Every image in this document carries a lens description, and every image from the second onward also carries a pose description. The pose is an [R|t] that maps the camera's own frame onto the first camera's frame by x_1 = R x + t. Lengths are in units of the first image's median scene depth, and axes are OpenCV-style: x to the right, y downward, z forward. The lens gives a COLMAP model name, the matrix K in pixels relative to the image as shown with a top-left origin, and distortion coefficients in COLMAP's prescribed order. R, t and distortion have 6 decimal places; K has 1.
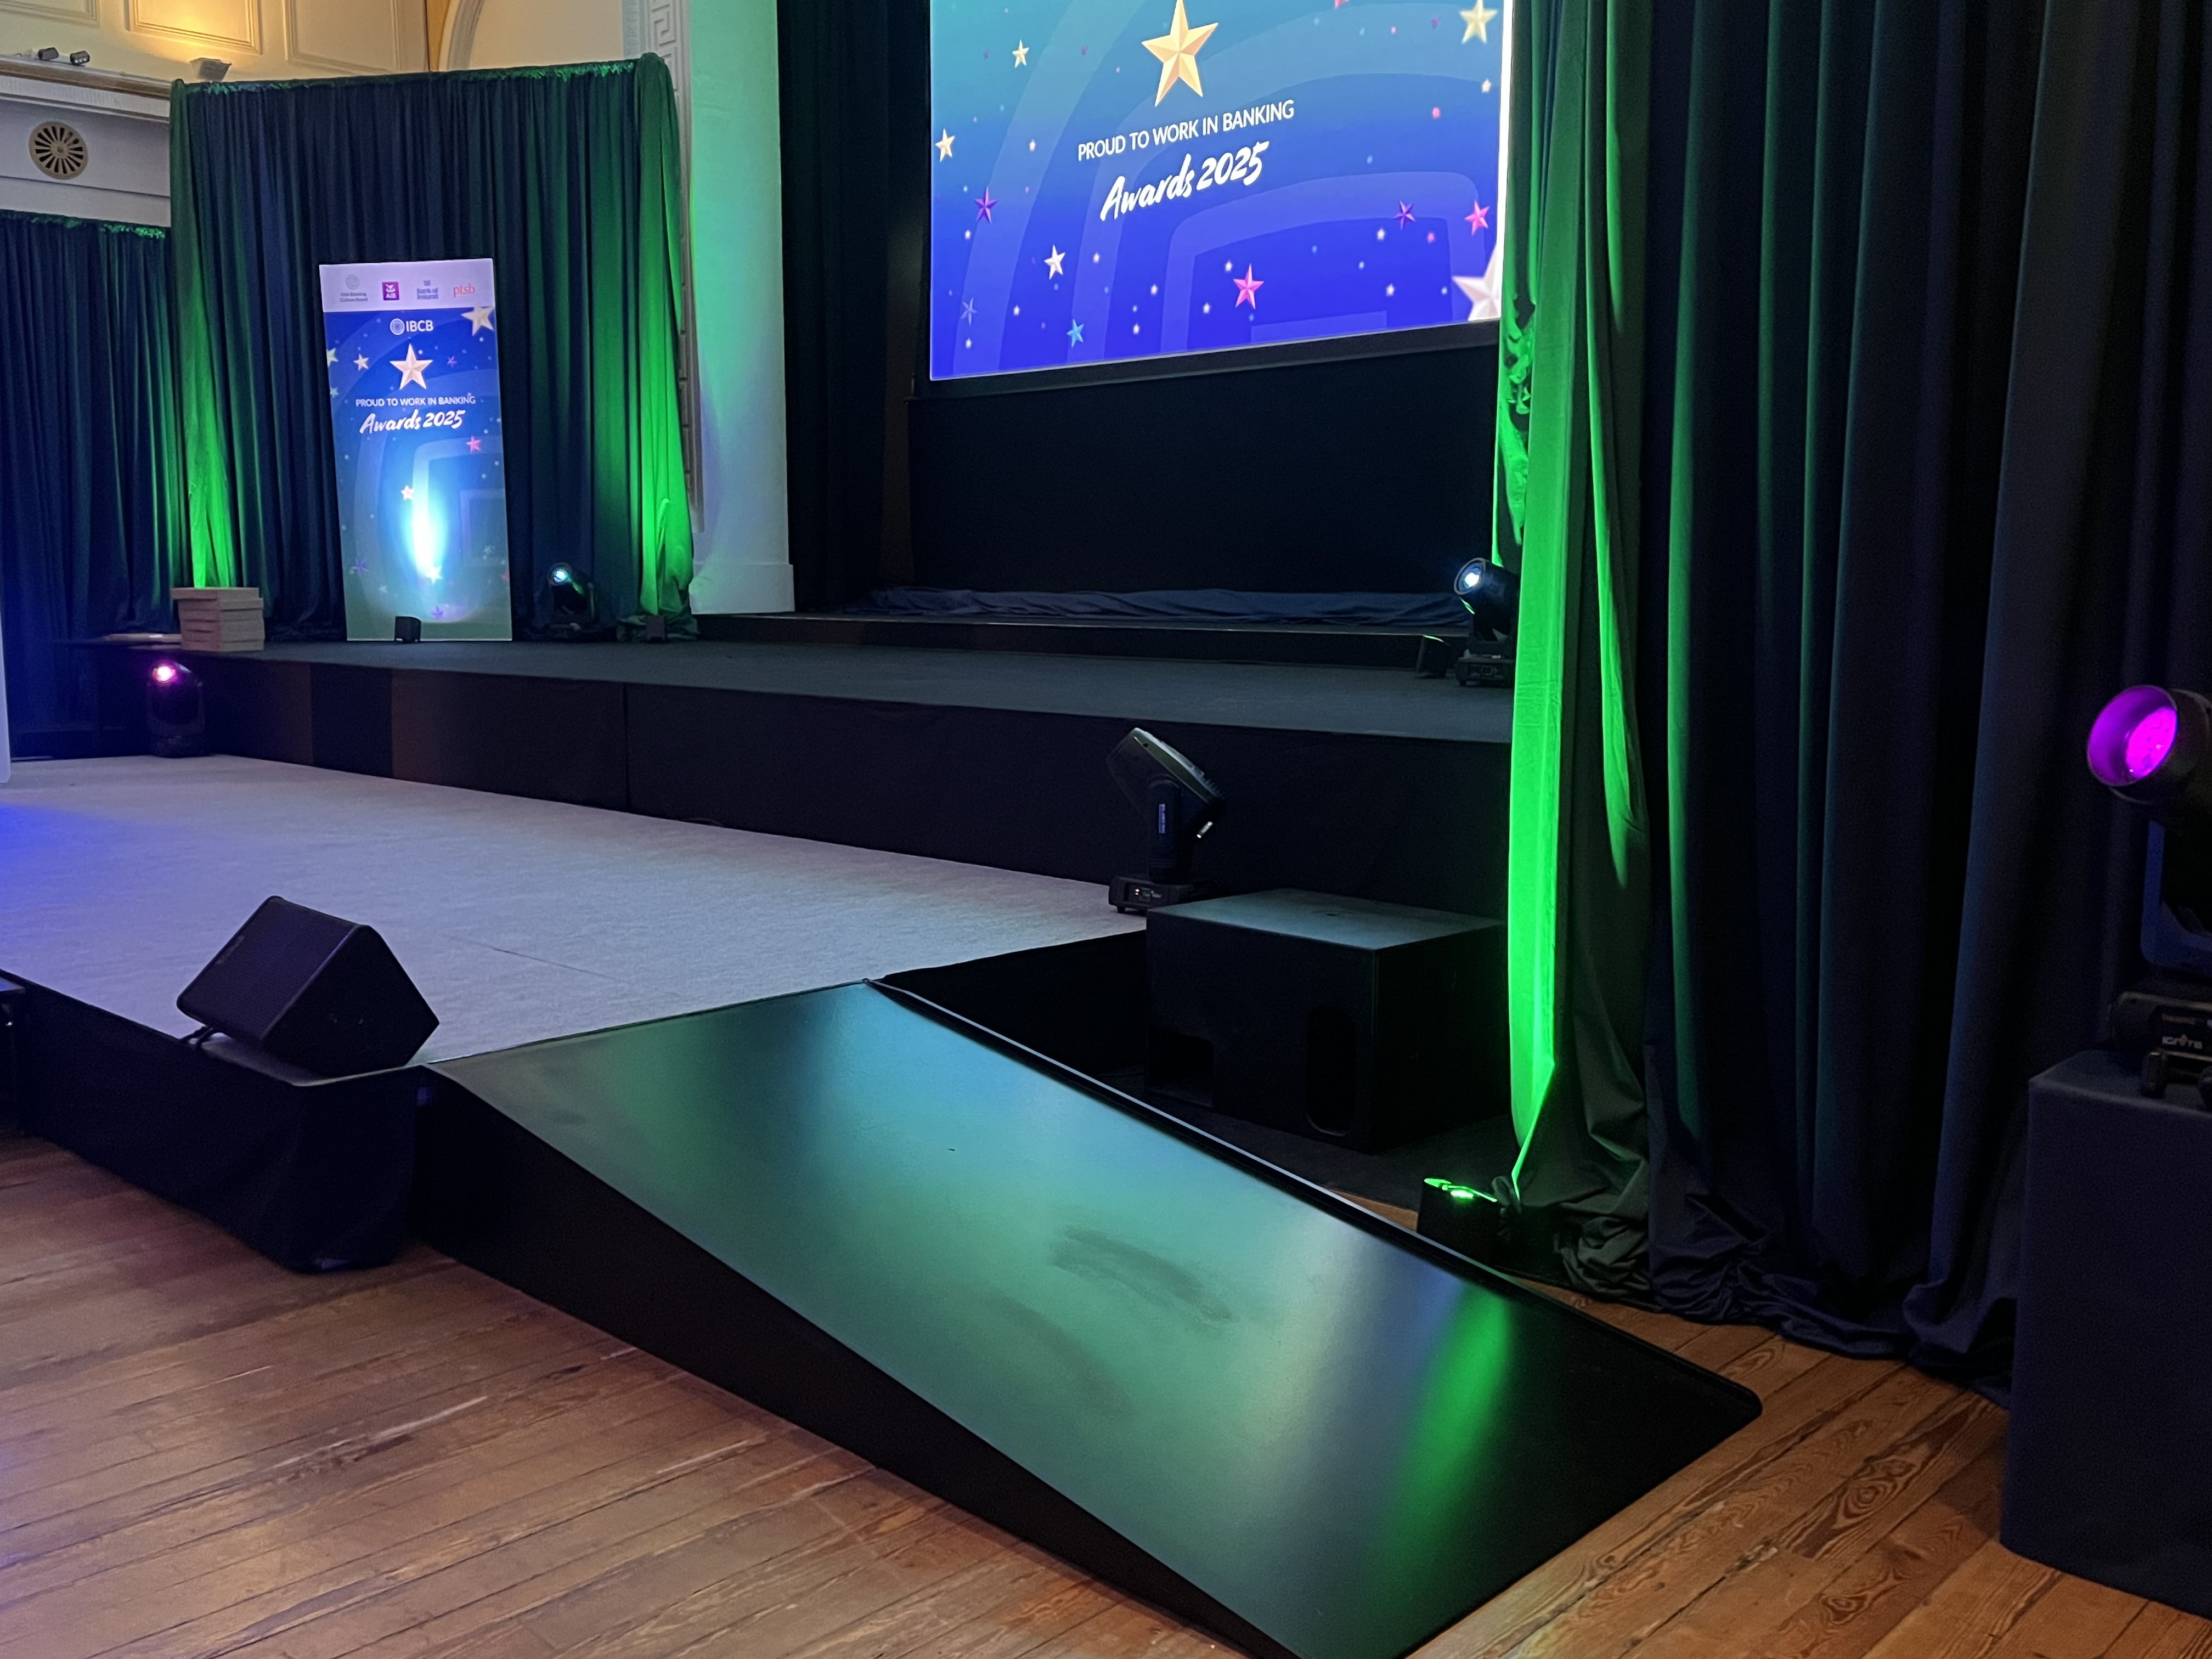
lens RADIAL K [[1924.4, 0, 1139.8], [0, 1924.4, 809.6], [0, 0, 1]] dist [0.041681, -0.004644]
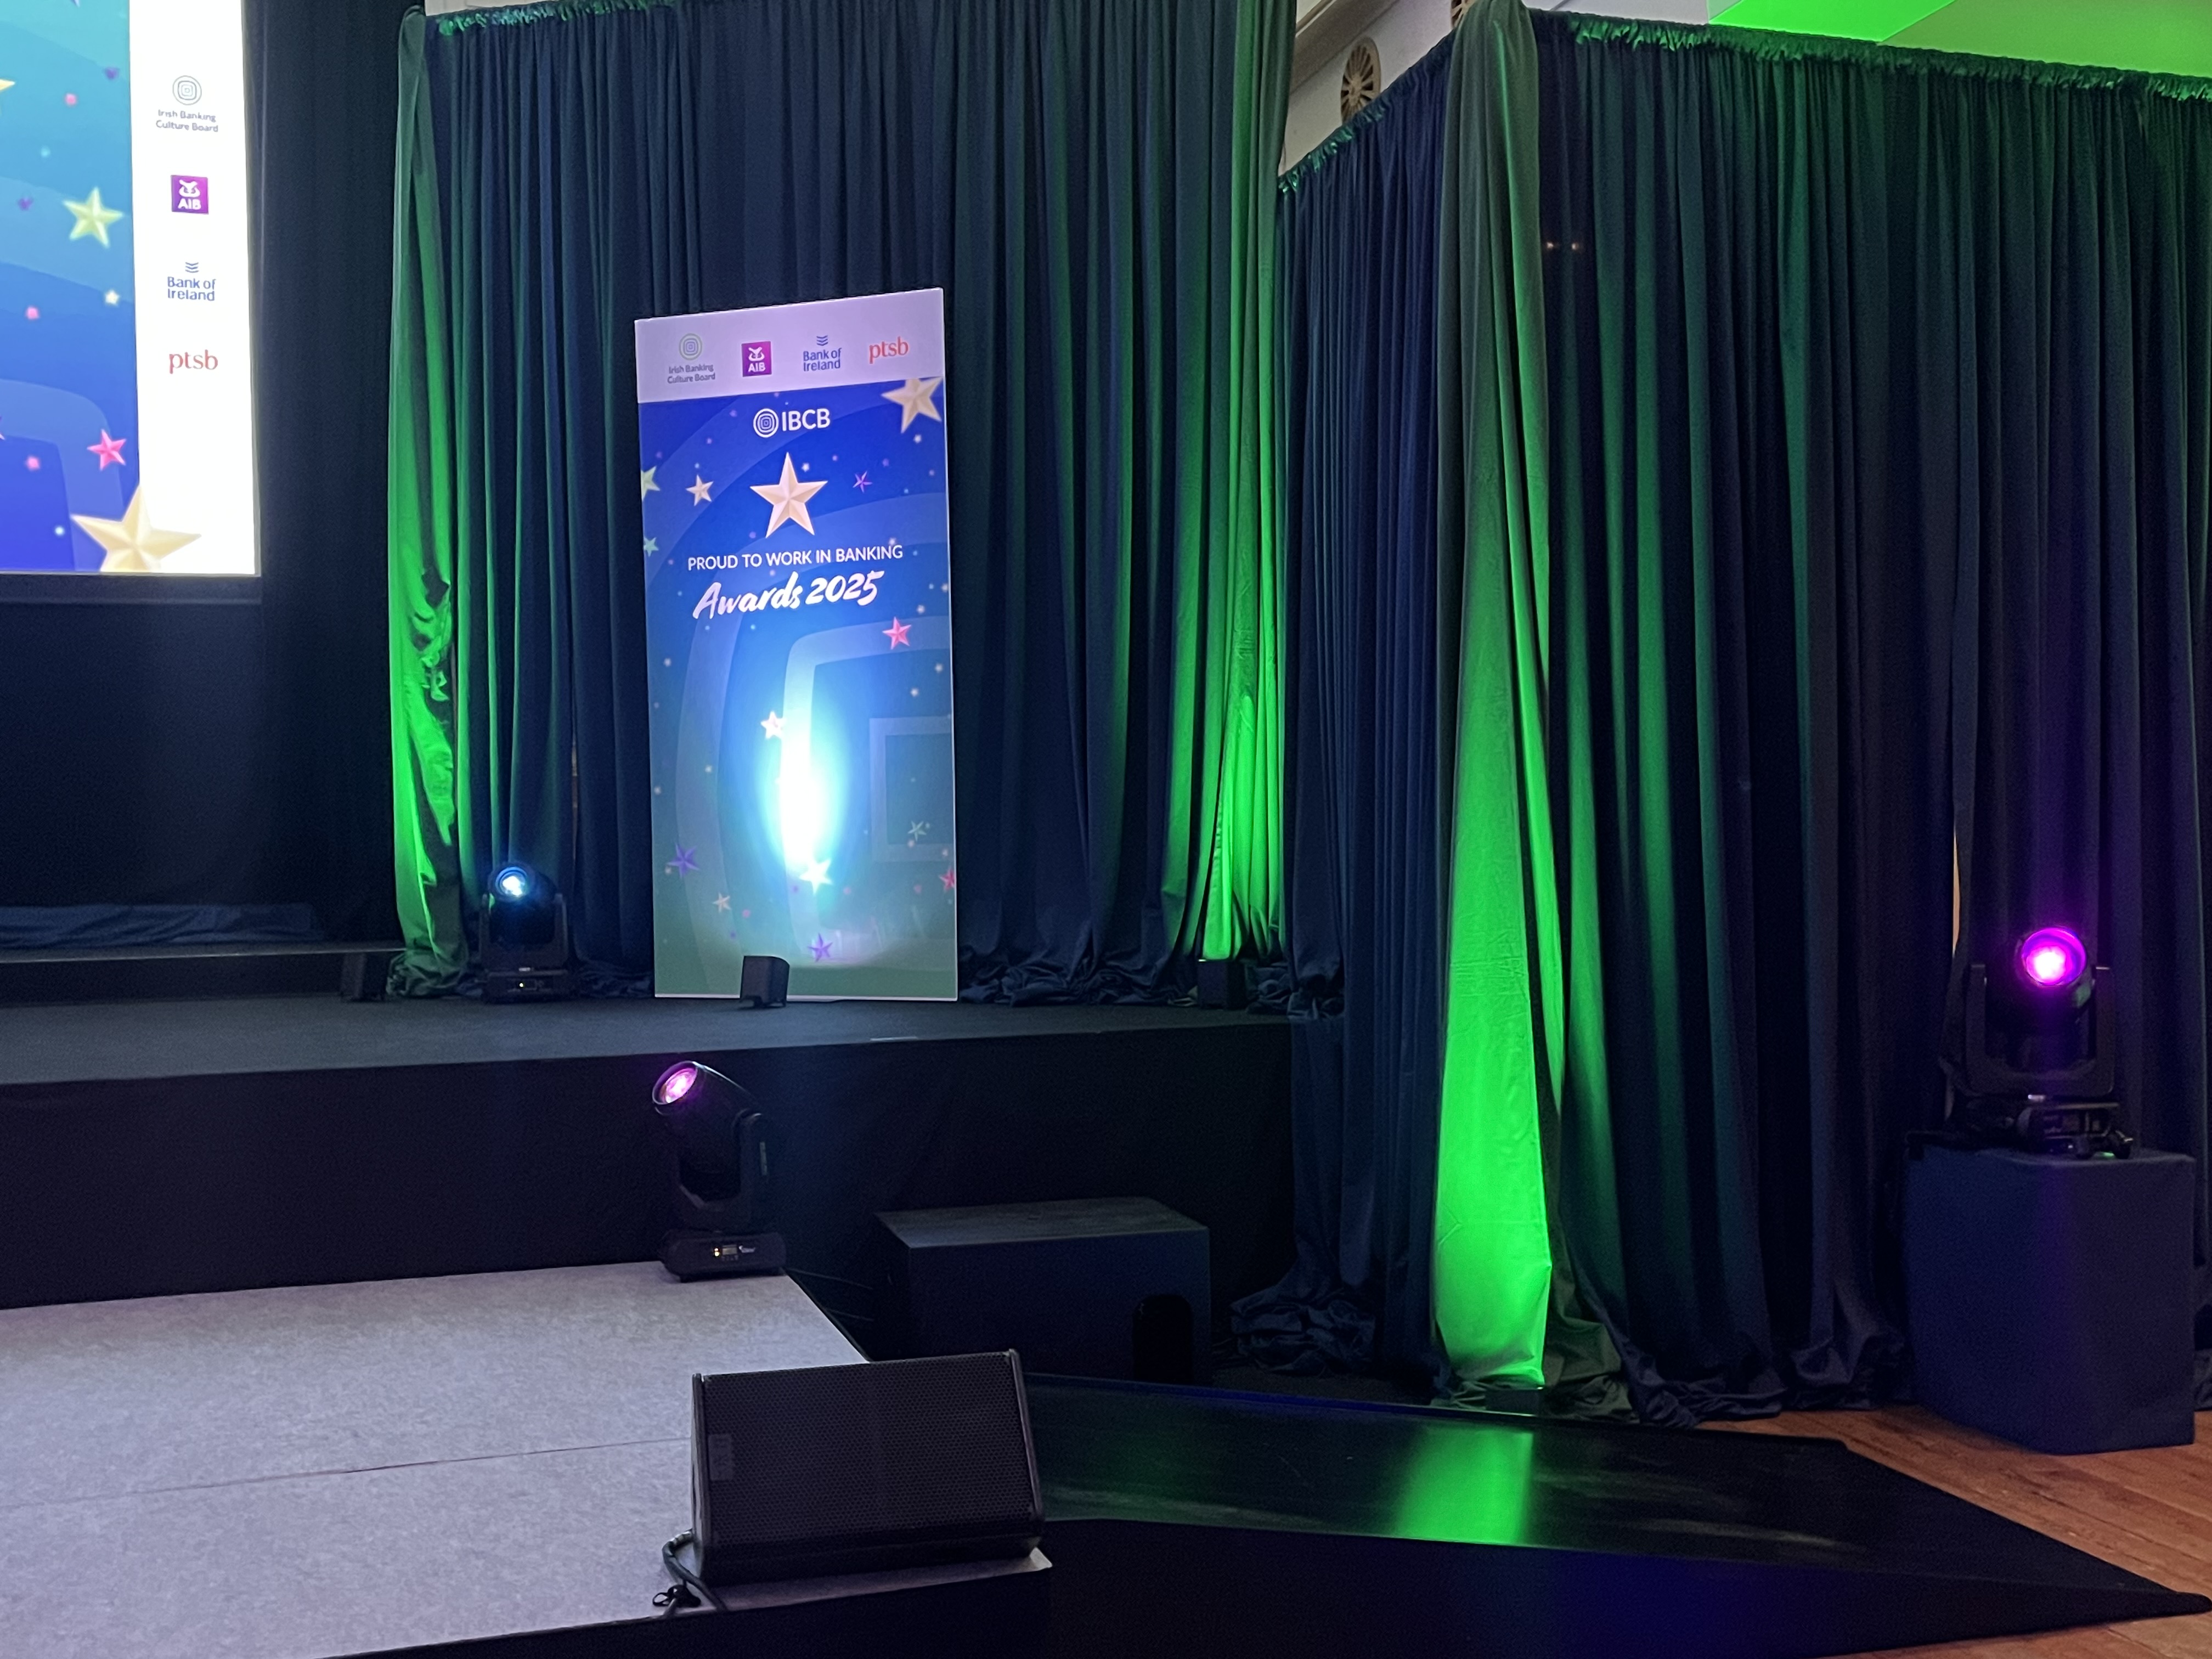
lens RADIAL K [[2204.0, 0, 1096.5], [0, 2204.0, 865.1], [0, 0, 1]] dist [0.025807, 0.000000]
pose [[0.489446, -0.016211, 0.871883, -0.379157], [0.120844, 0.991441, -0.049404, -0.029162], [-0.863620, 0.129542, 0.487216, 0.172371]]
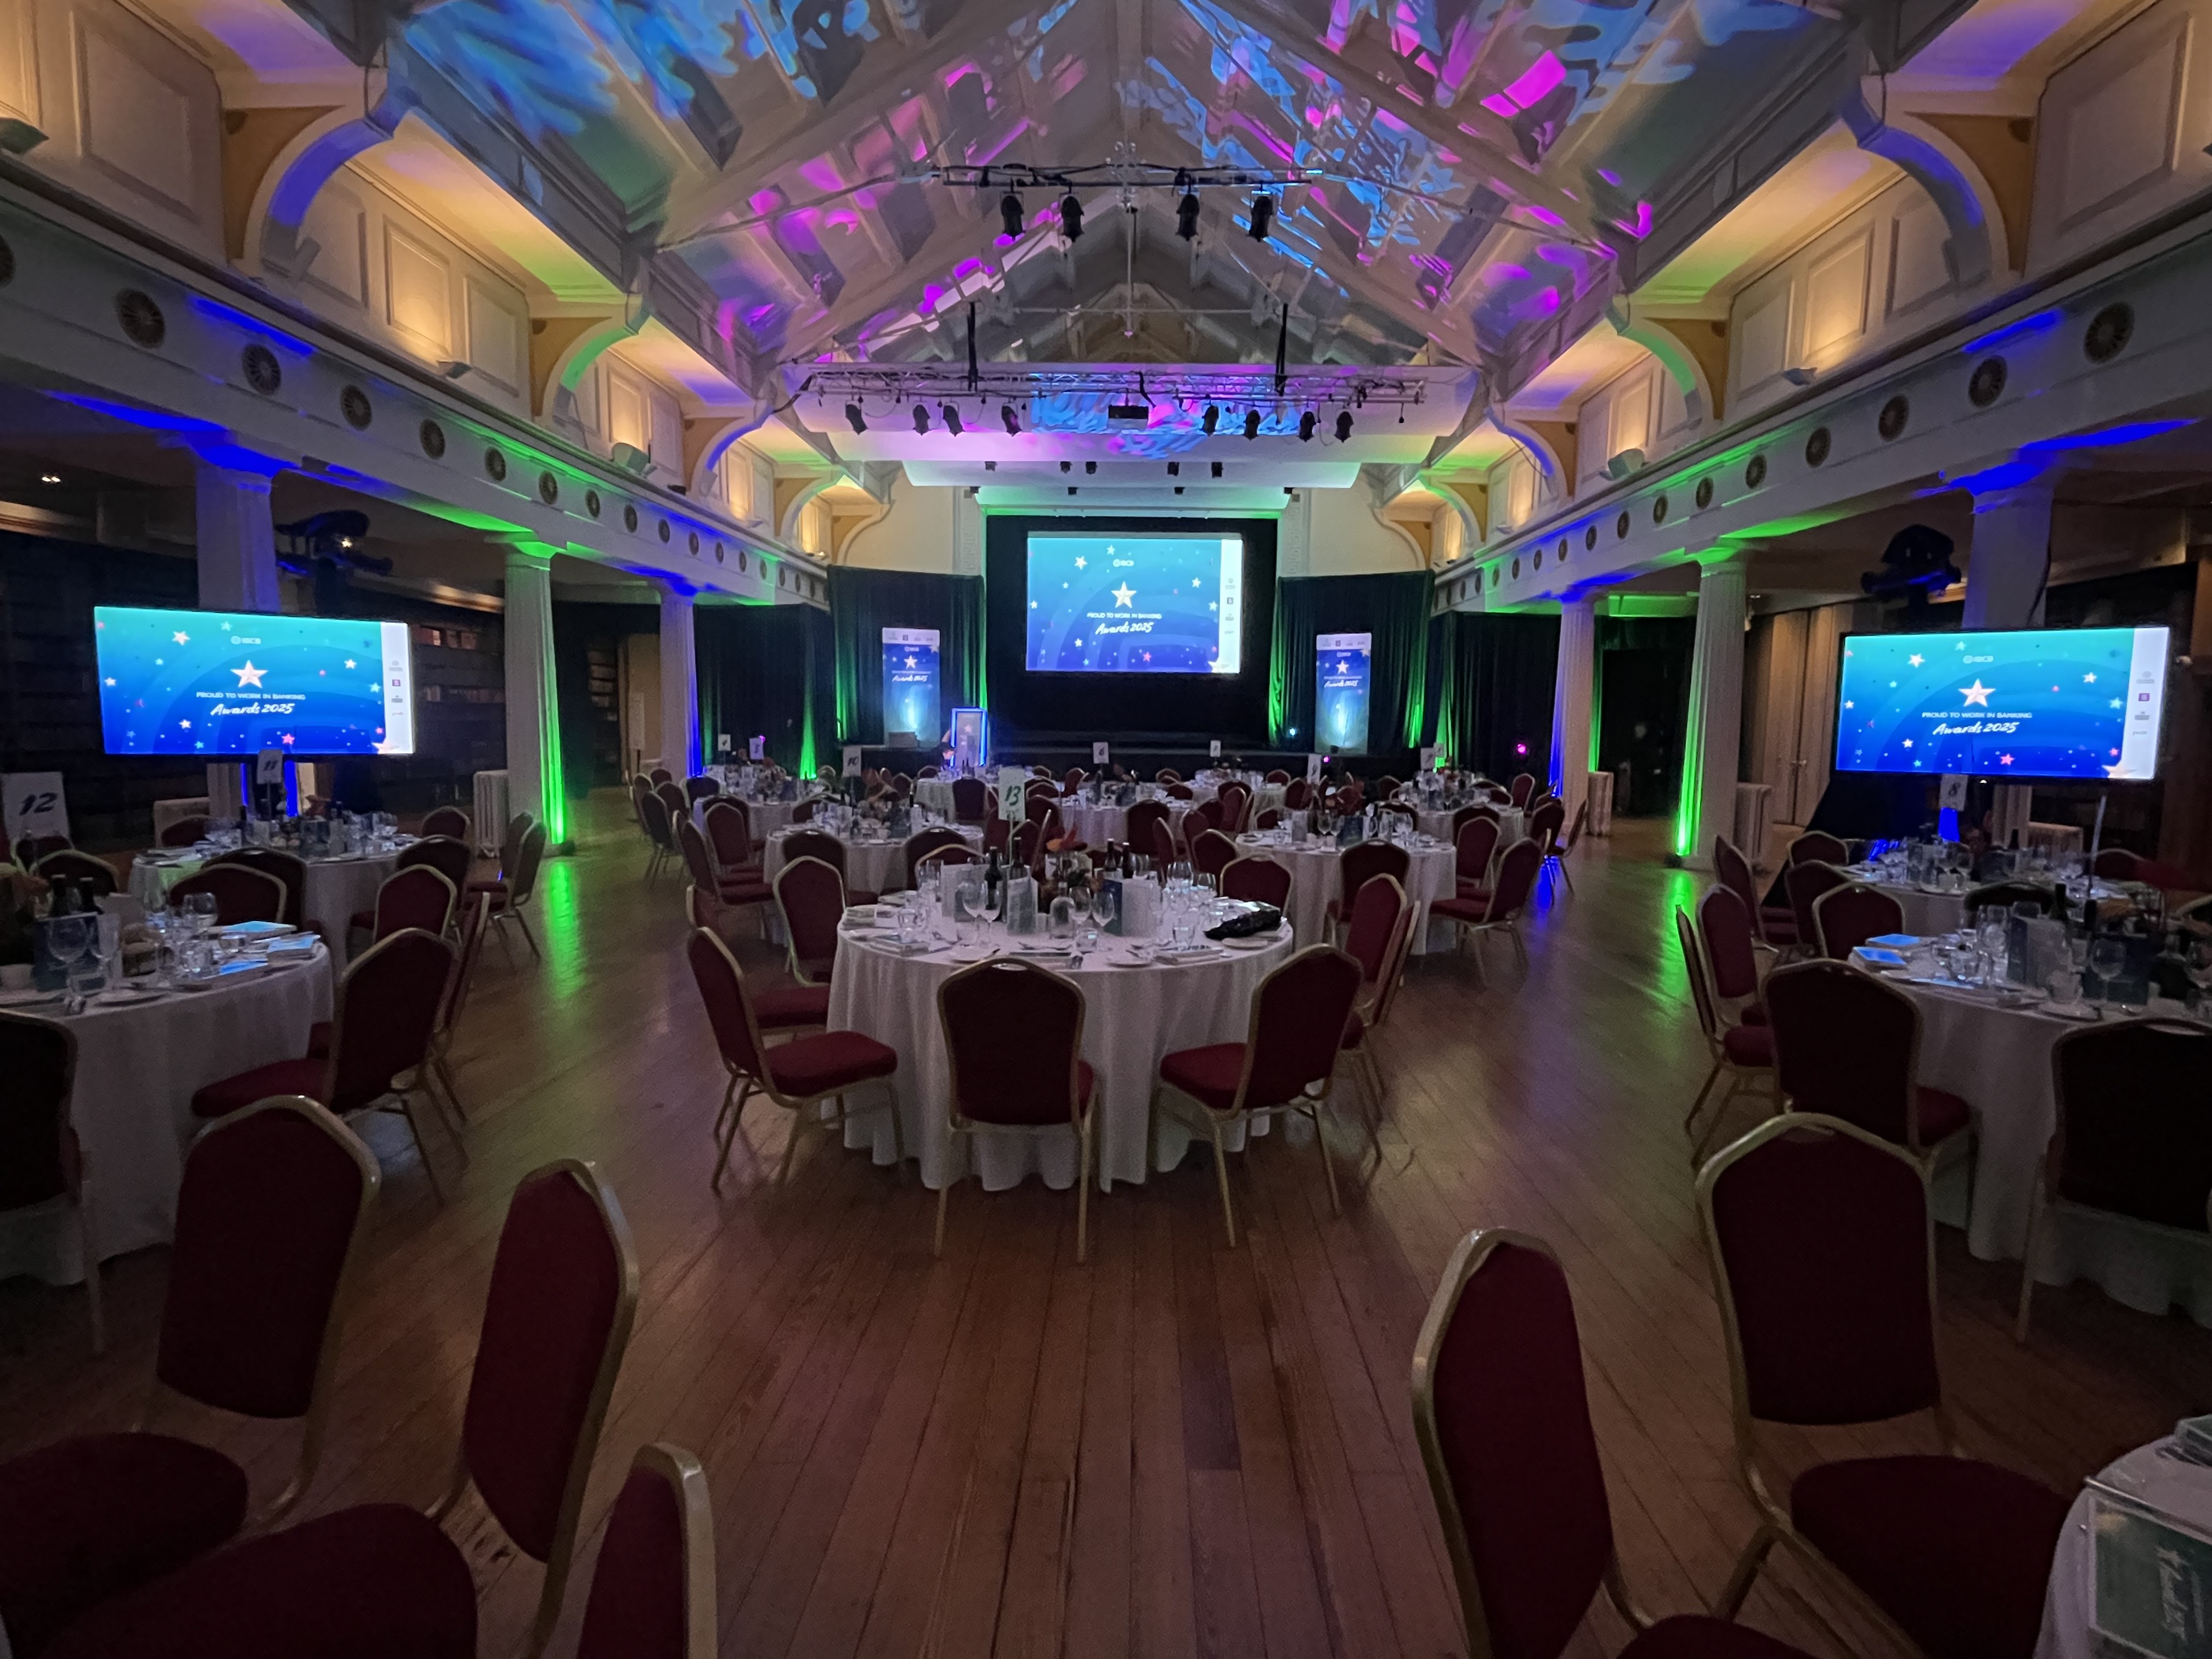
lens RADIAL K [[984.6, 0, 1122.9], [0, 984.6, 838.0], [0, 0, 1]] dist [-0.015399, 0.000166]
pose [[0.740308, -0.070184, 0.668594, -1.306373], [0.068205, 0.997245, 0.029162, 0.040227], [-0.668799, 0.024012, 0.743056, -0.457630]]
